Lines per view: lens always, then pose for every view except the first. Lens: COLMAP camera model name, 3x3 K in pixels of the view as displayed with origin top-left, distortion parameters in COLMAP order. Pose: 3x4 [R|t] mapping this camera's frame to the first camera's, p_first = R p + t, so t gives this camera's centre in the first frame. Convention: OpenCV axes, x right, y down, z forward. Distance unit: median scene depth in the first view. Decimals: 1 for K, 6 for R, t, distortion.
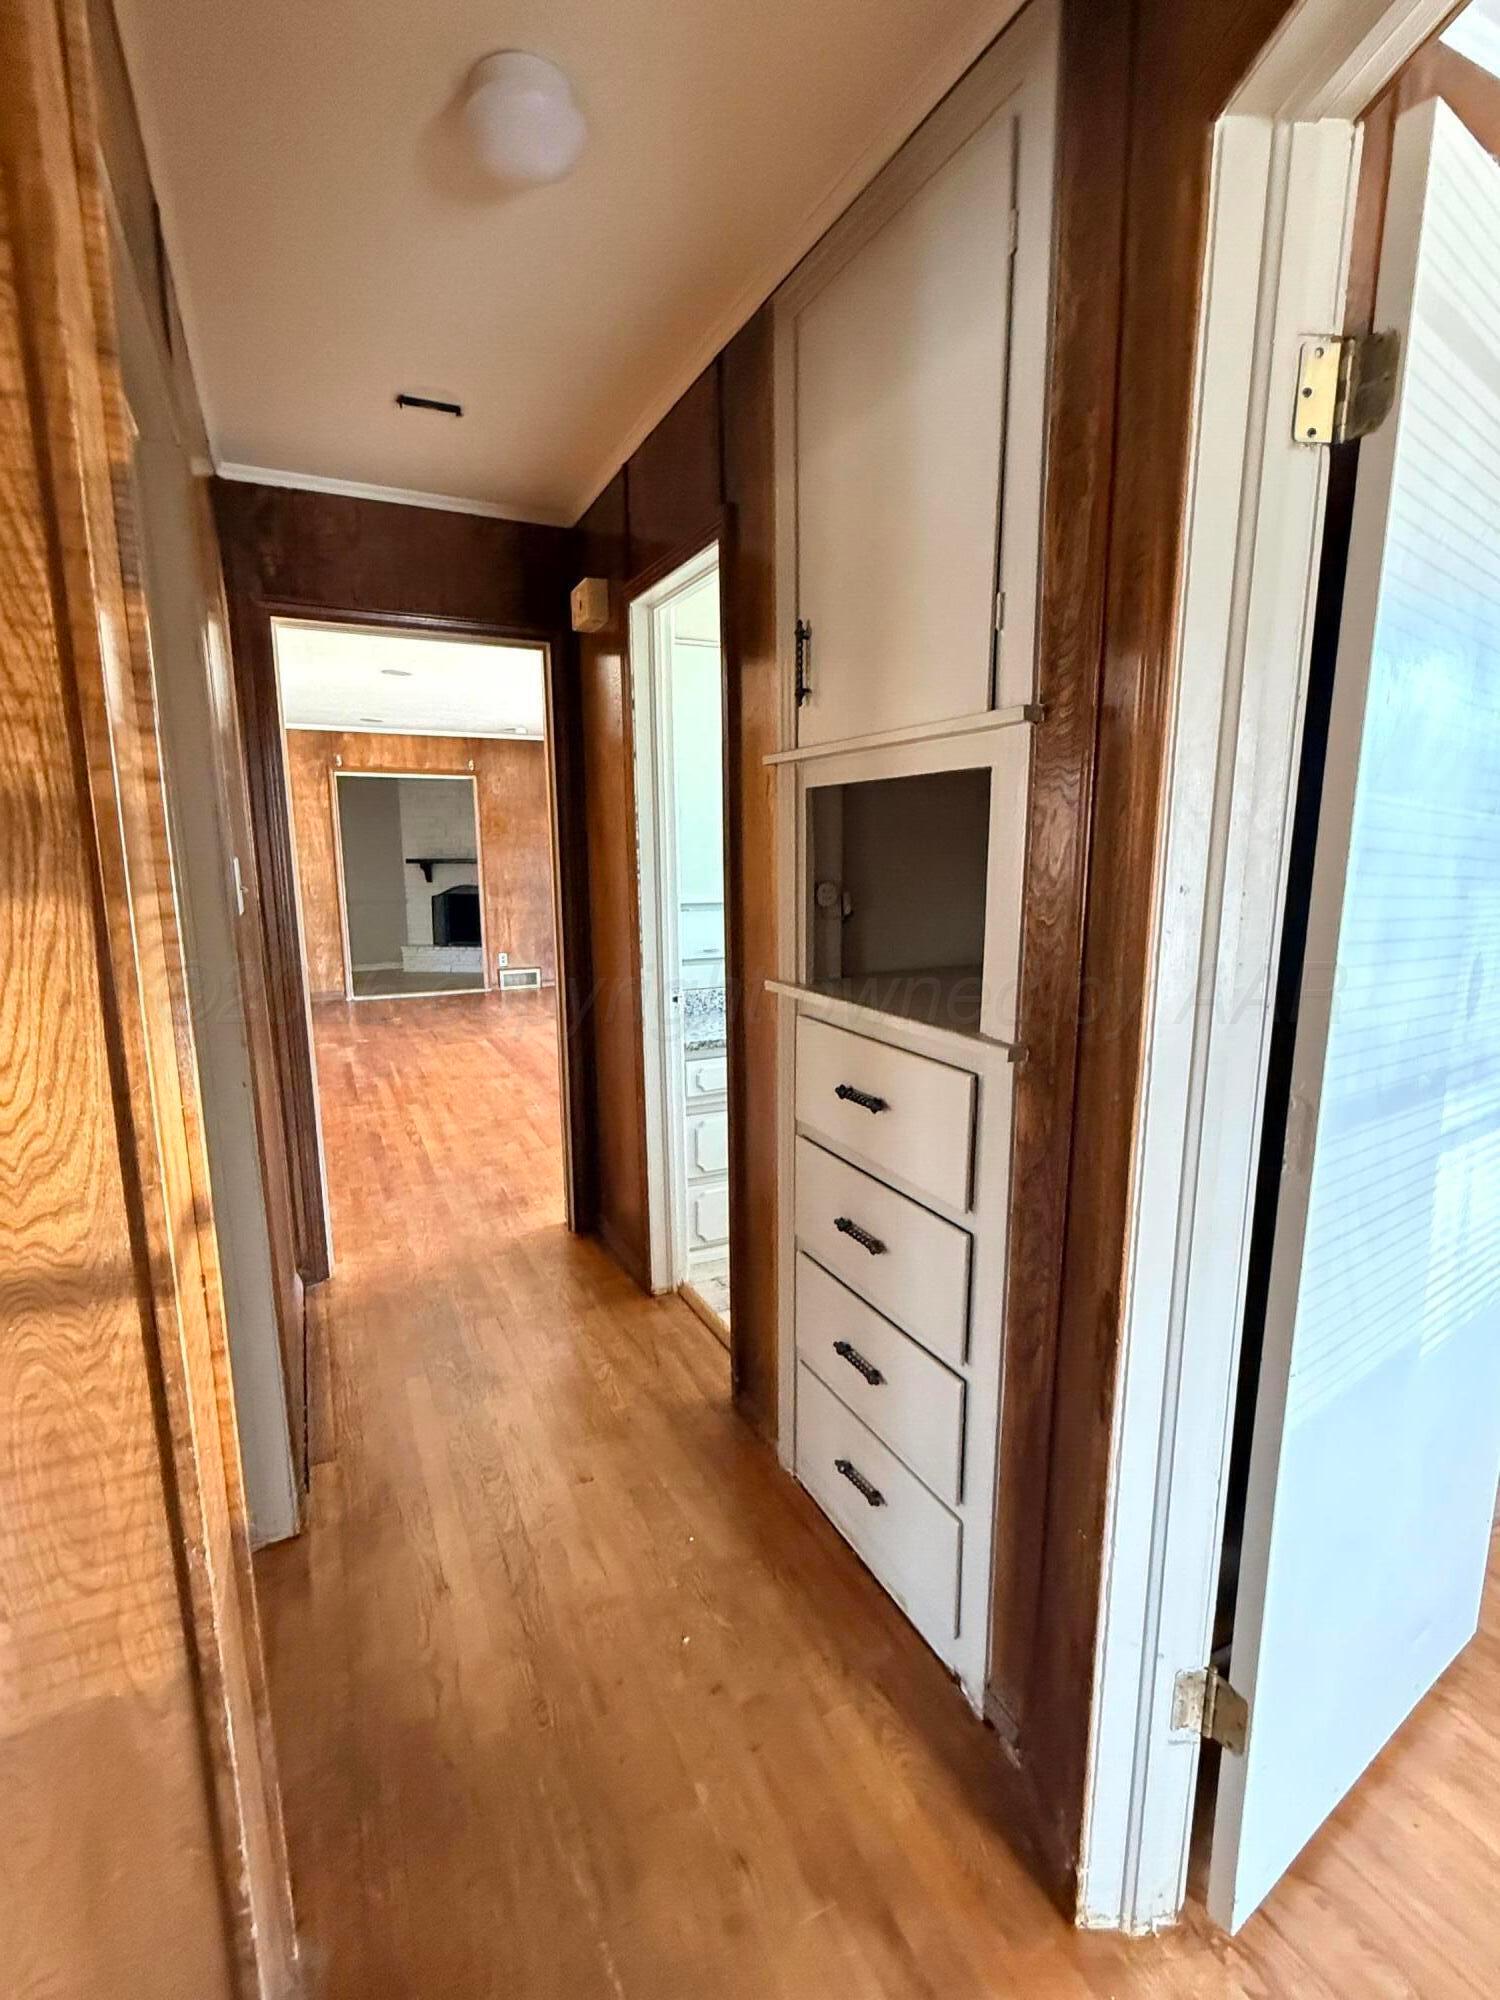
lens RADIAL K [[923.1, 0, 750.0], [0, 923.1, 1003.3], [0, 0, 1]] dist [-0.001231, 0.000420]
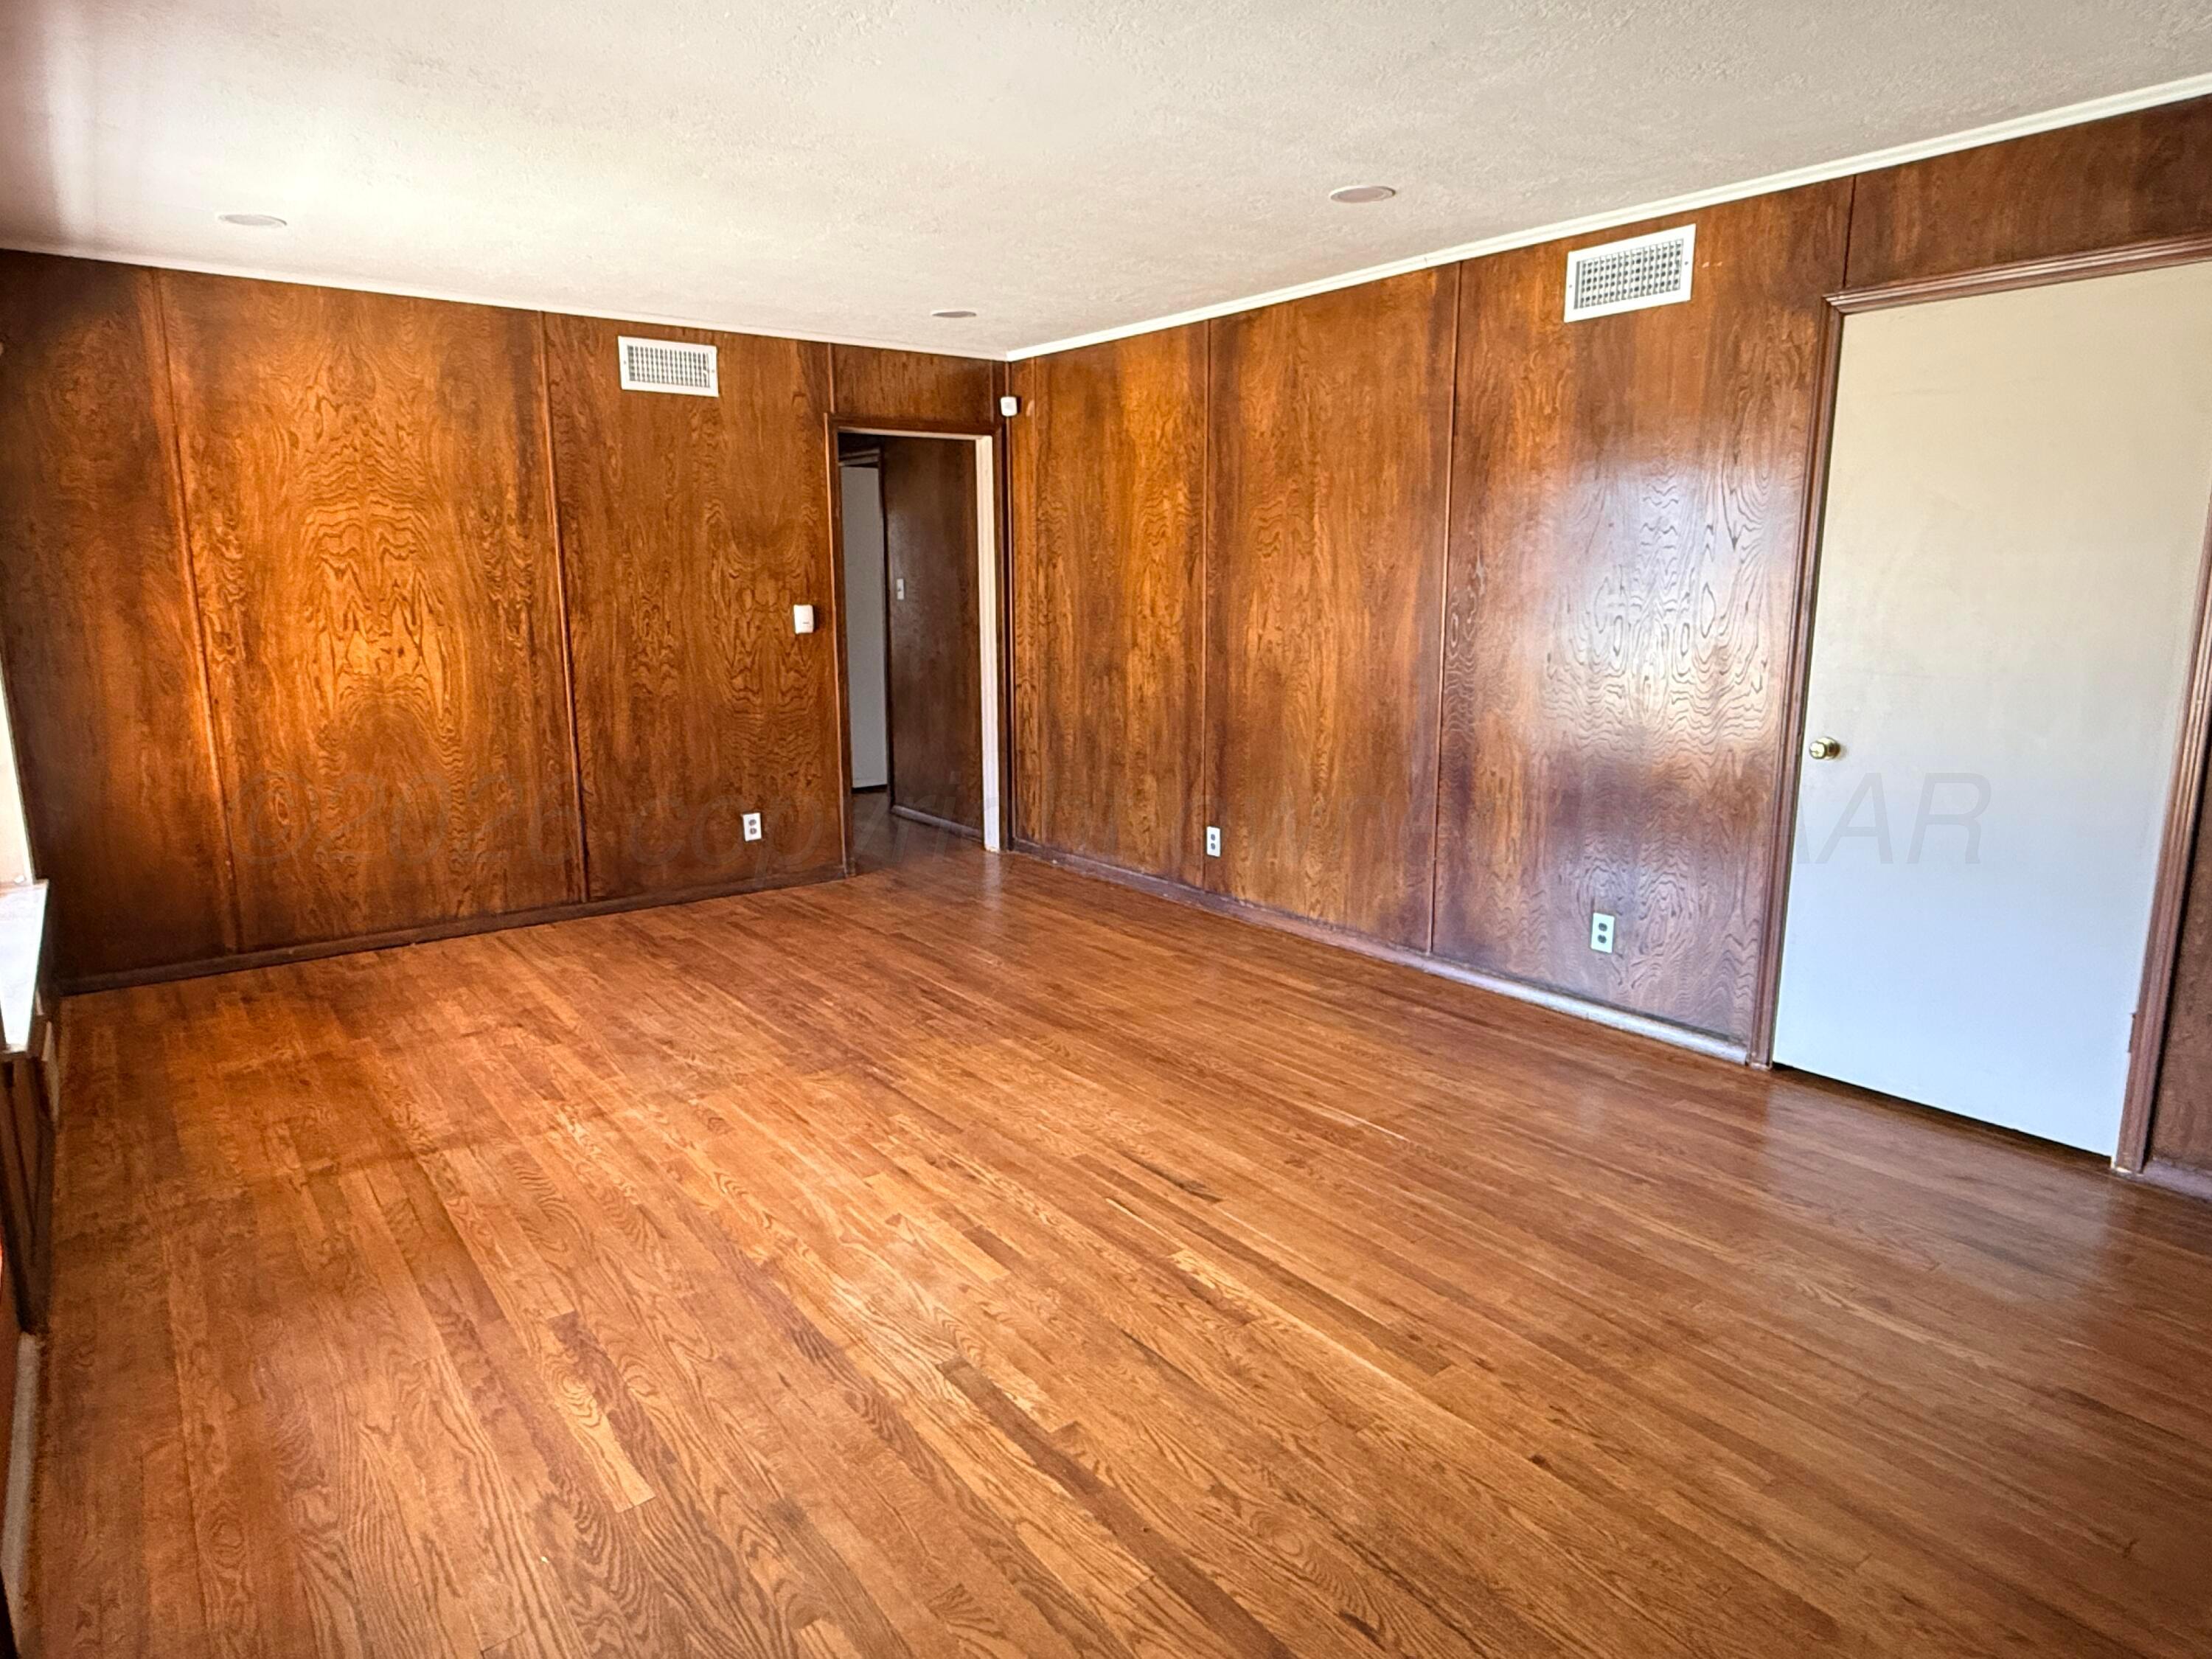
lens RADIAL K [[1319.5, 0, 1106.0], [0, 1319.5, 829.5], [0, 0, 1]] dist [-0.001733, 0.004468]
pose [[-0.979603, 0.045996, -0.195609, -0.077721], [-0.026920, 0.934635, 0.354588, -0.194534], [0.199132, 0.352621, -0.914333, 1.114873]]
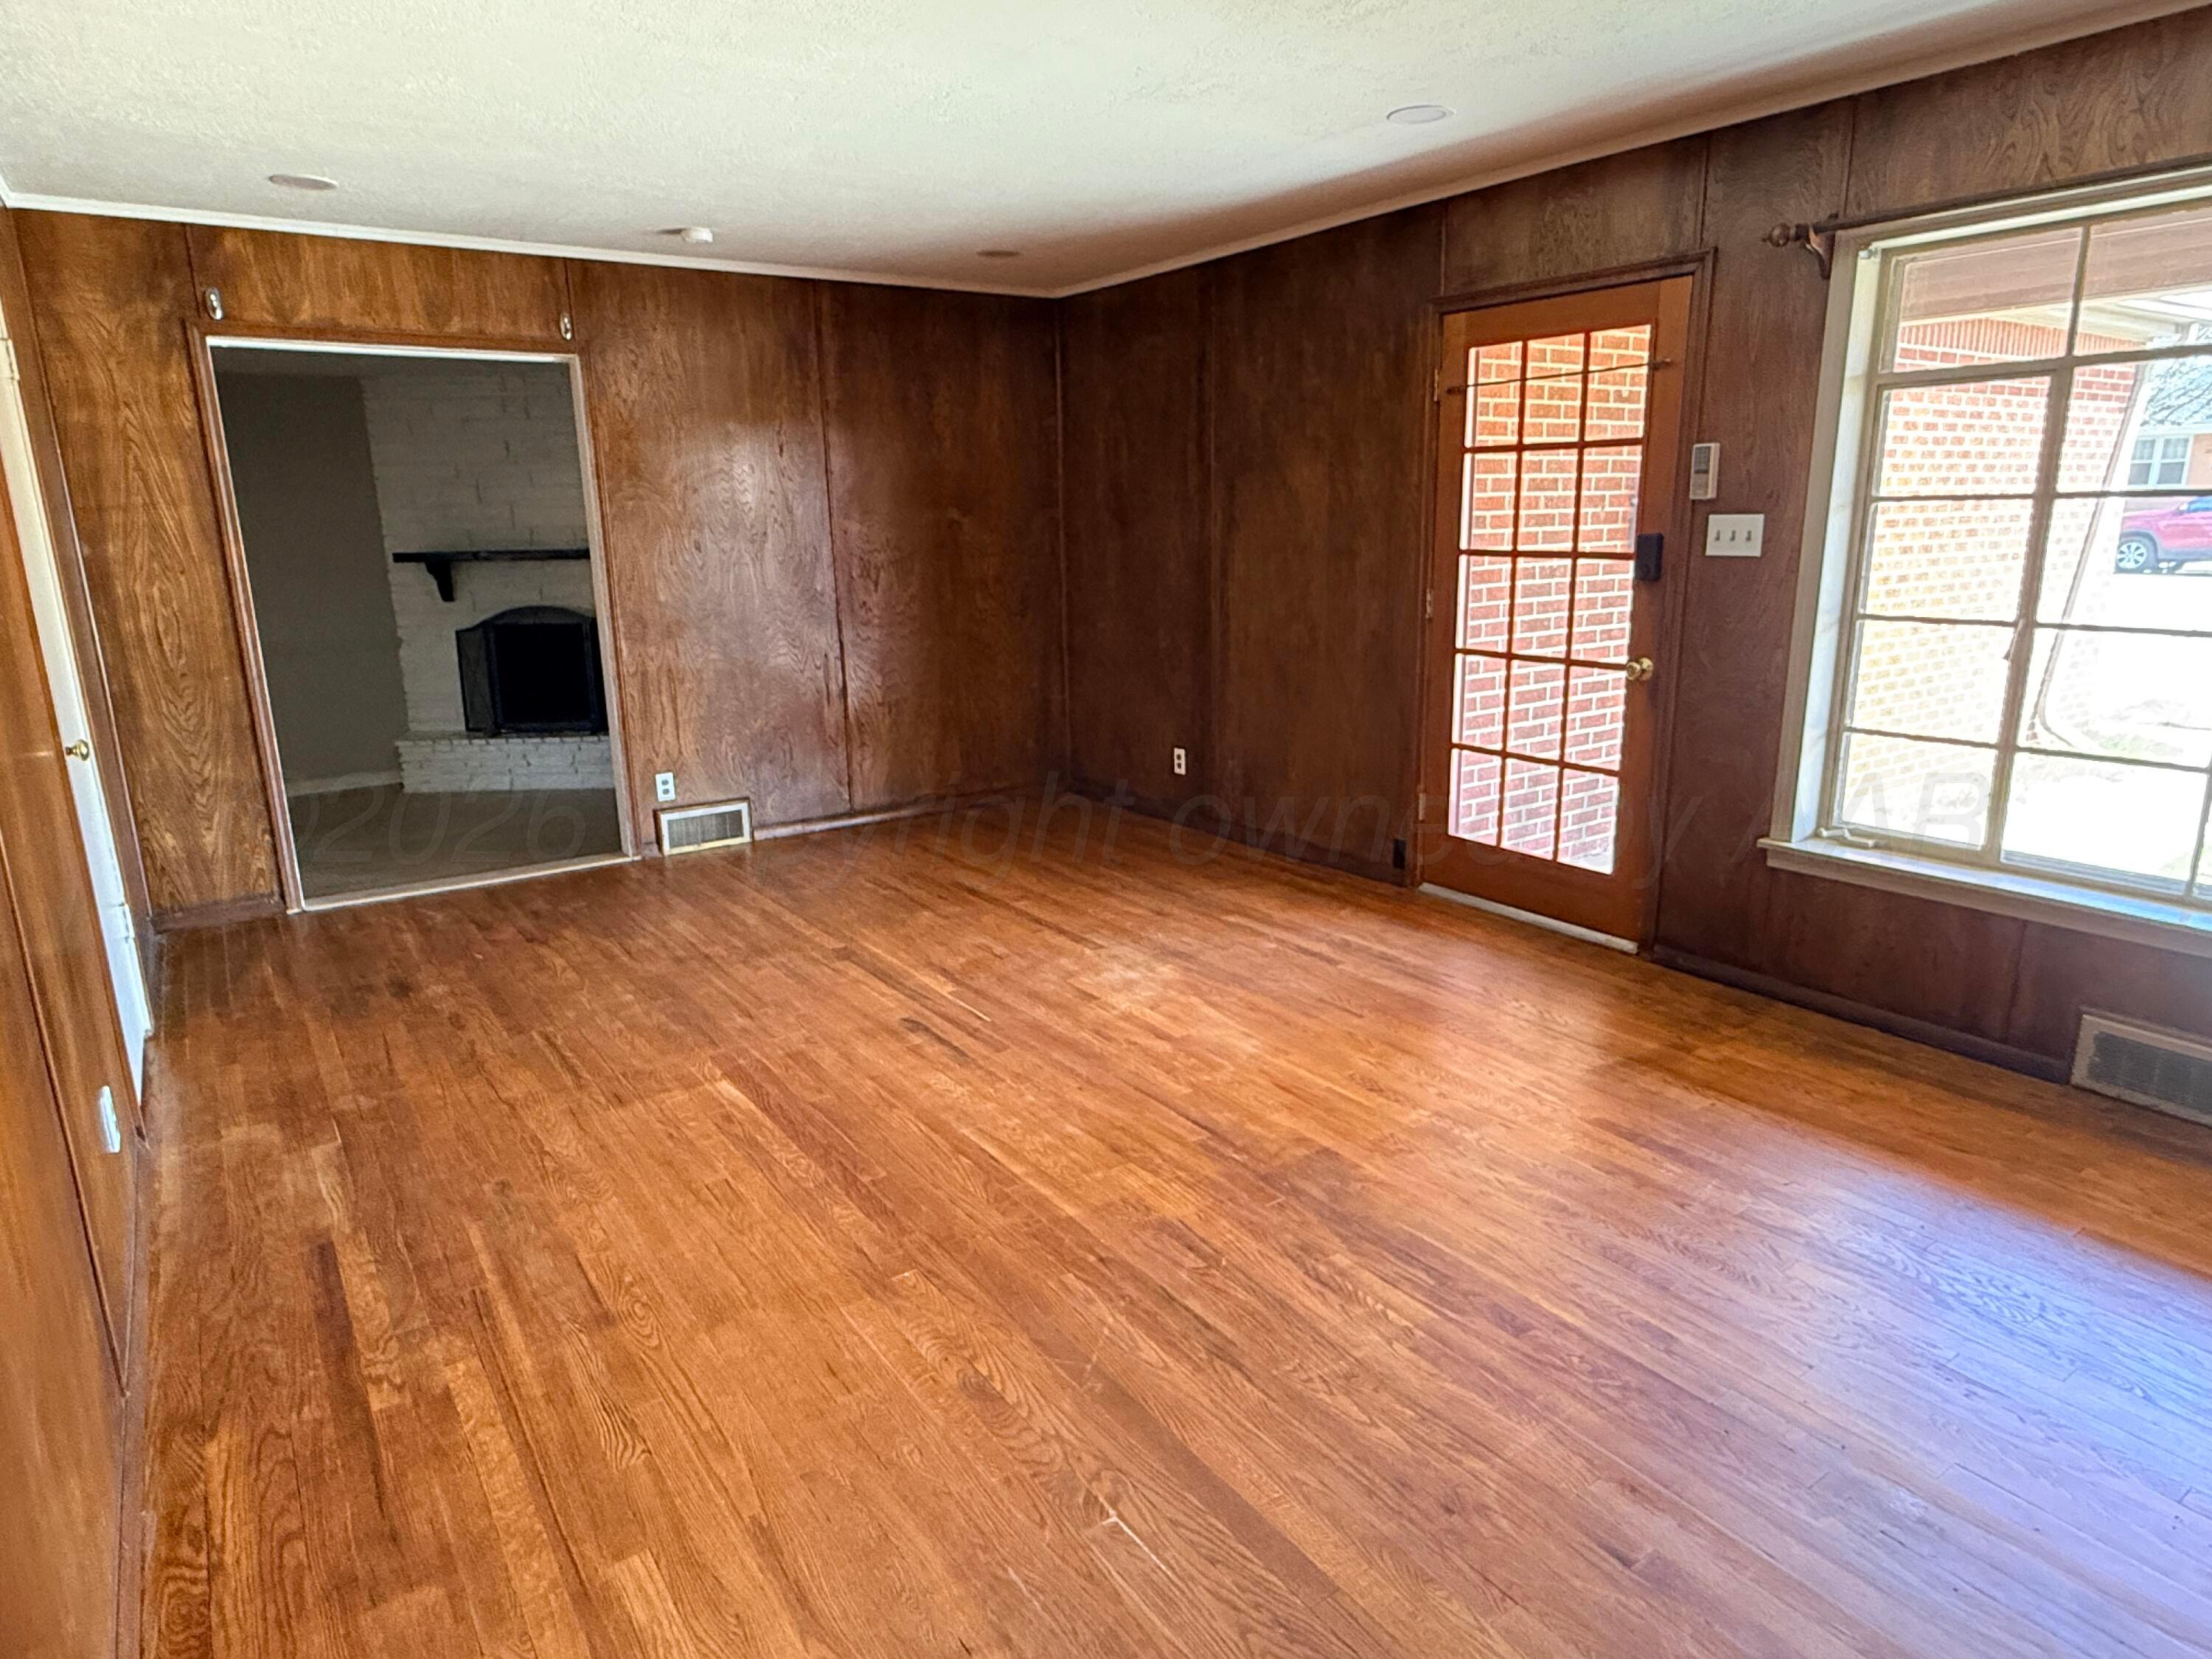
lens RADIAL K [[1319.5, 0, 1106.0], [0, 1319.5, 829.5], [0, 0, 1]] dist [-0.001733, 0.004468]
pose [[0.987768, -0.049490, 0.147869, -0.167424], [0.039381, 0.996732, 0.070528, -0.068349], [-0.150876, -0.063842, 0.986489, 0.379047]]
